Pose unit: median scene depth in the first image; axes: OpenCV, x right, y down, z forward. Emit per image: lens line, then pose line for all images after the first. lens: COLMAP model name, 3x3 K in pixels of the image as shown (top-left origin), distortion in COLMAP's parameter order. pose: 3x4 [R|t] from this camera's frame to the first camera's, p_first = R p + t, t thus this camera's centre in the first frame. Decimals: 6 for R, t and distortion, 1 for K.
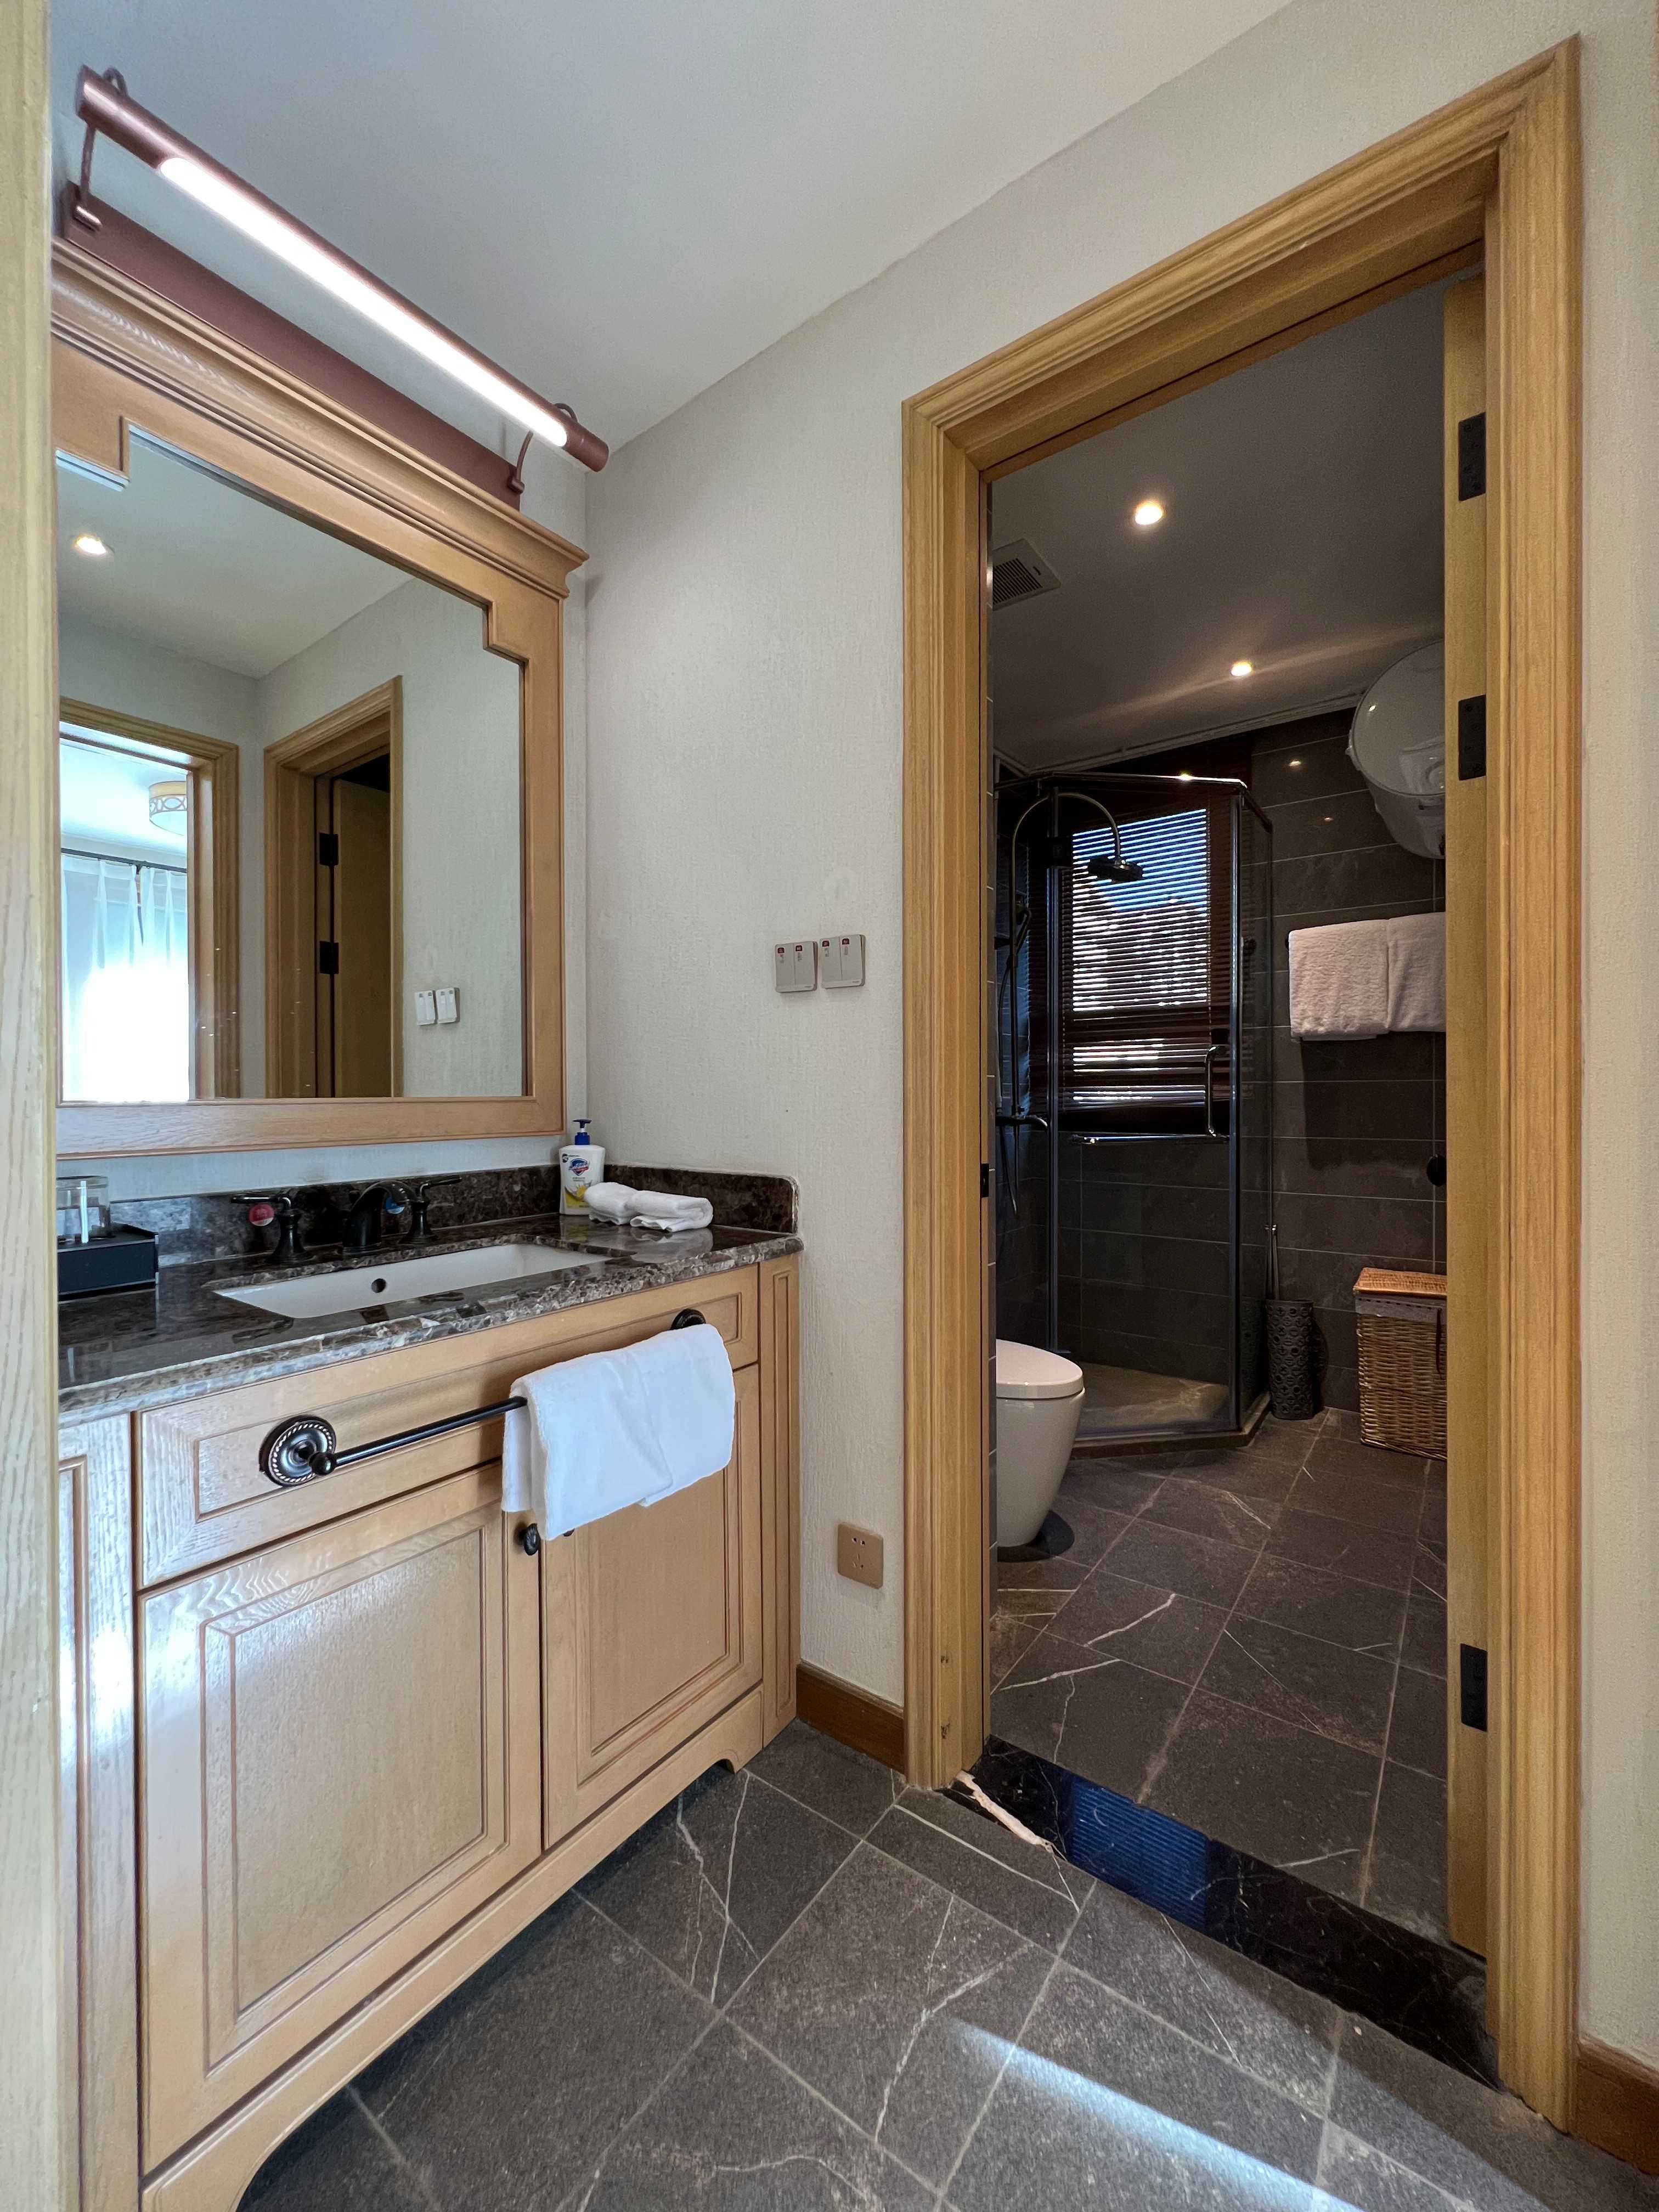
lens RADIAL K [[889.5, 0, 832.4], [0, 889.5, 1102.7], [0, 0, 1]] dist [0.000964, 0.000550]
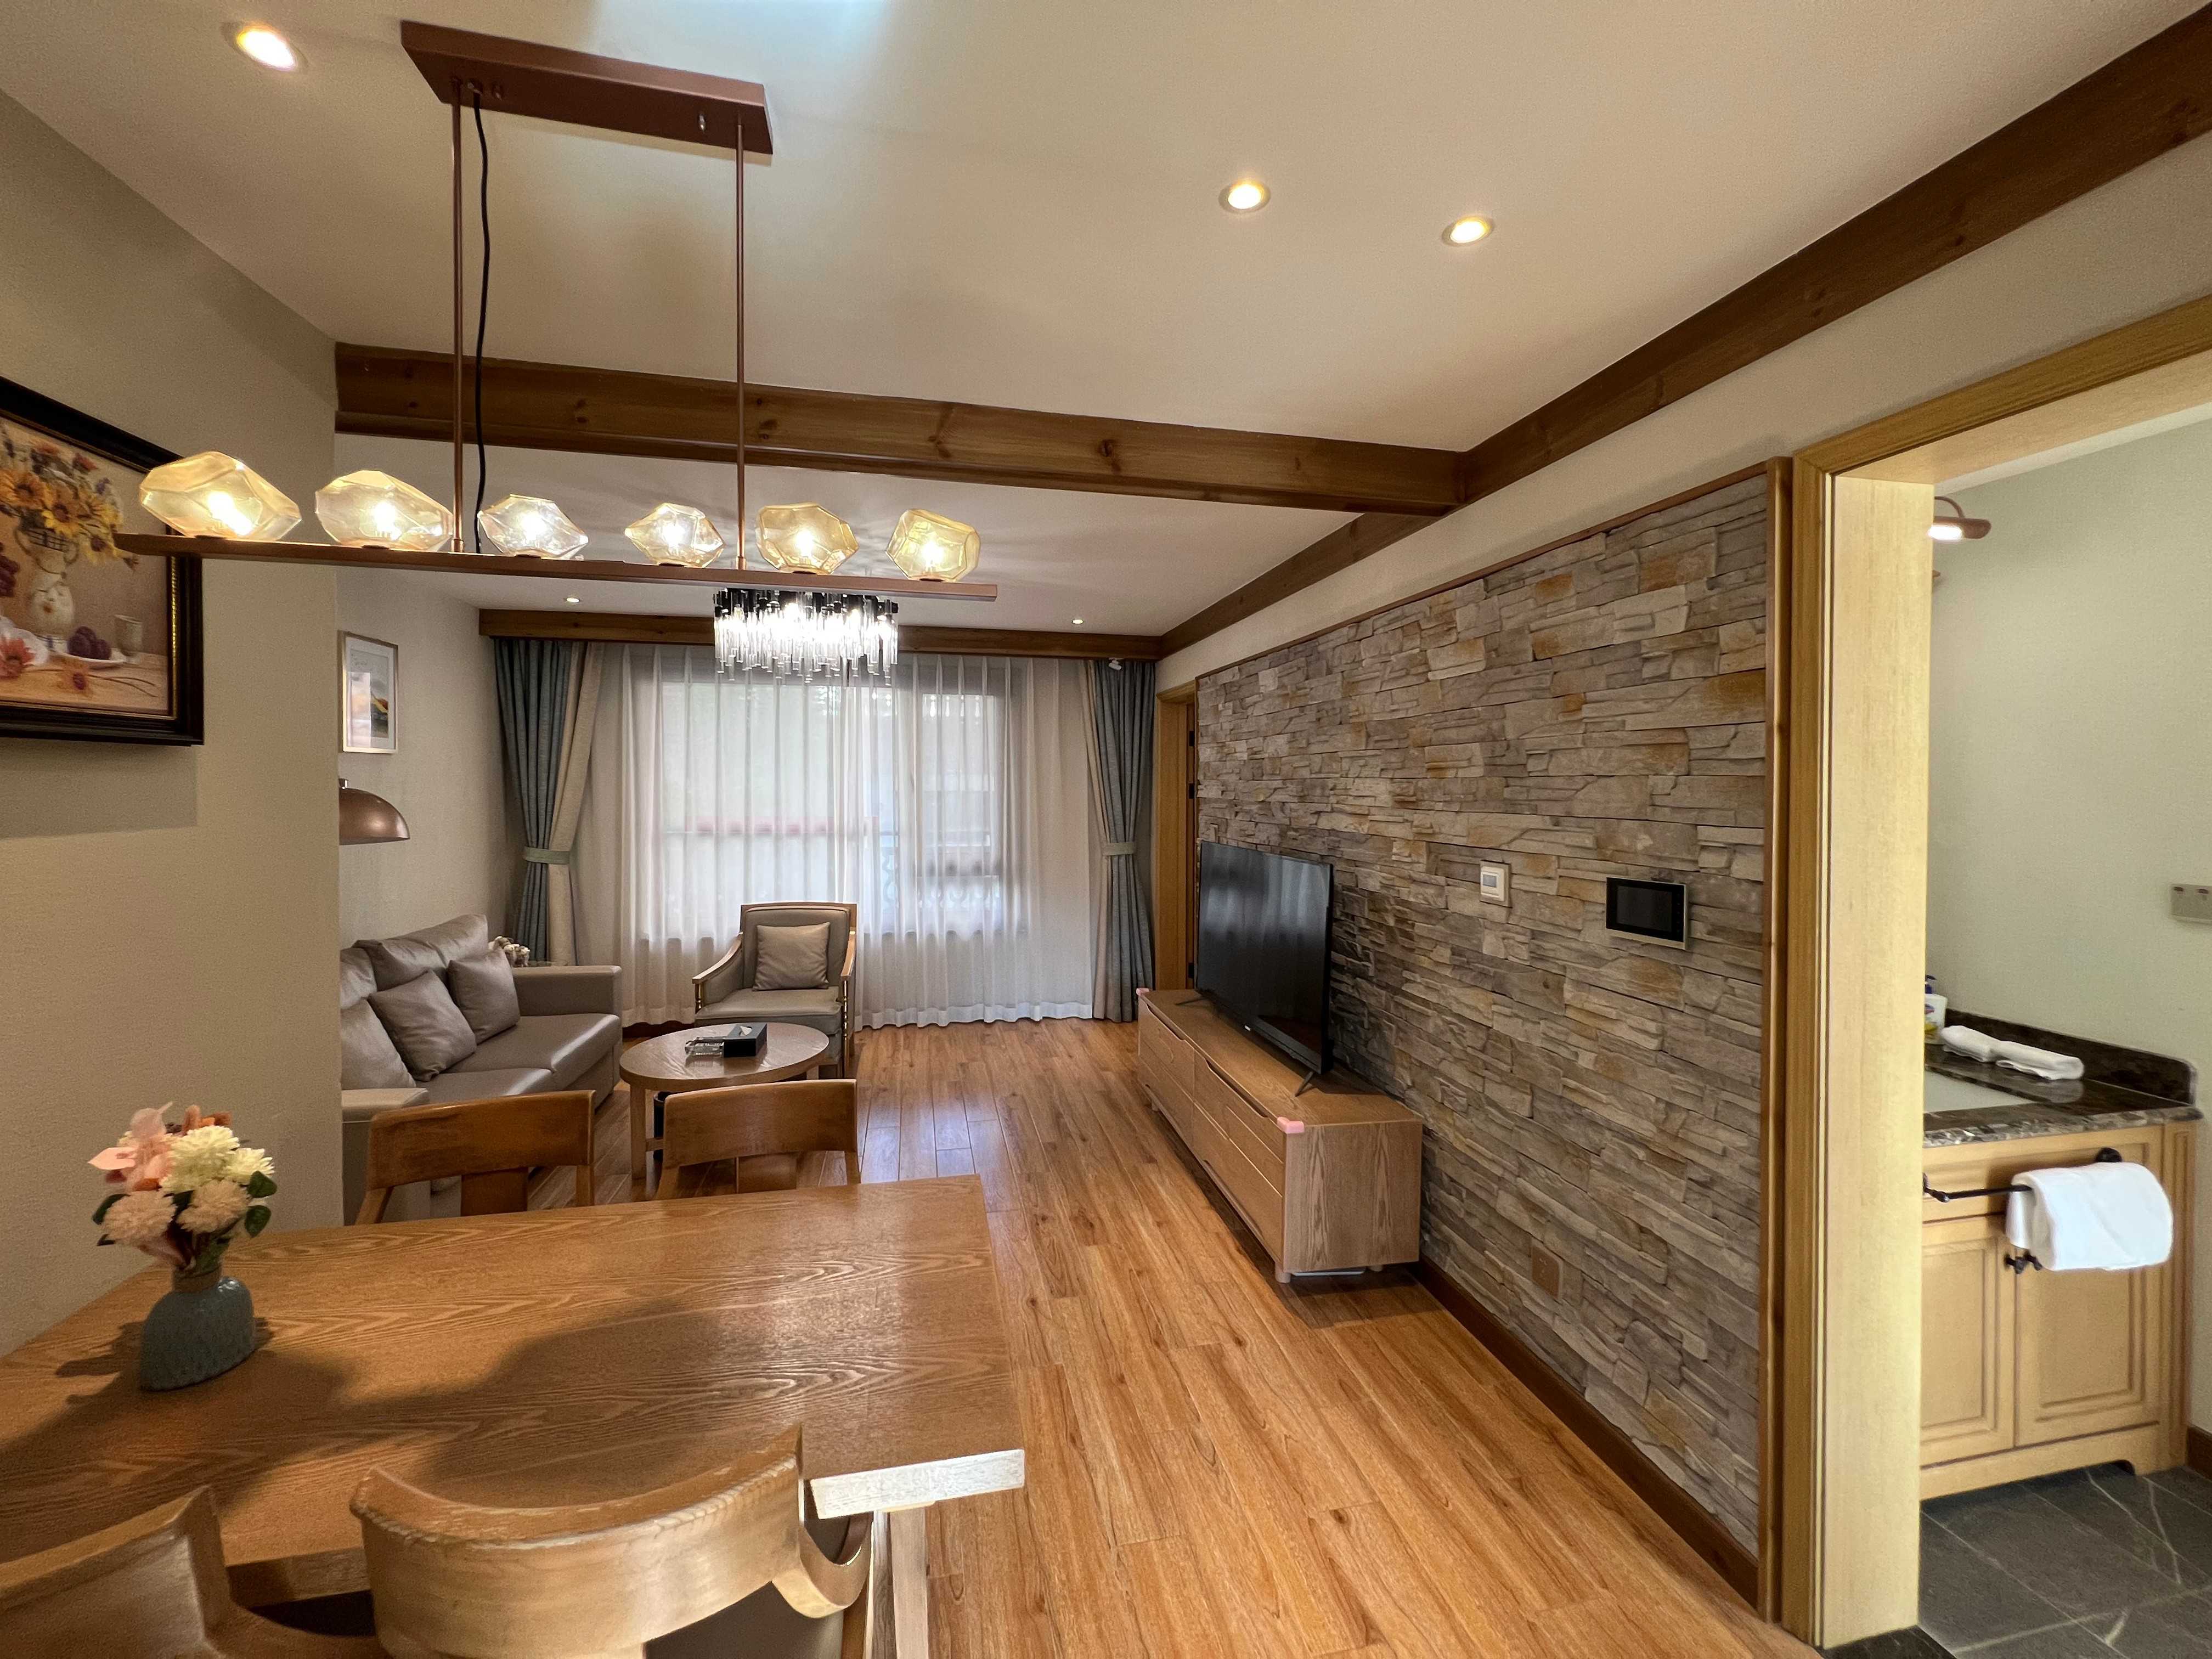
lens RADIAL K [[889.5, 0, 1106.2], [0, 889.5, 807.5], [0, 0, 1]] dist [0.000964, 0.000550]
pose [[0.748298, 0.015857, -0.663173, -0.416696], [-0.008238, 0.999859, 0.014612, -0.331341], [0.663312, -0.005471, 0.748323, -1.177474]]
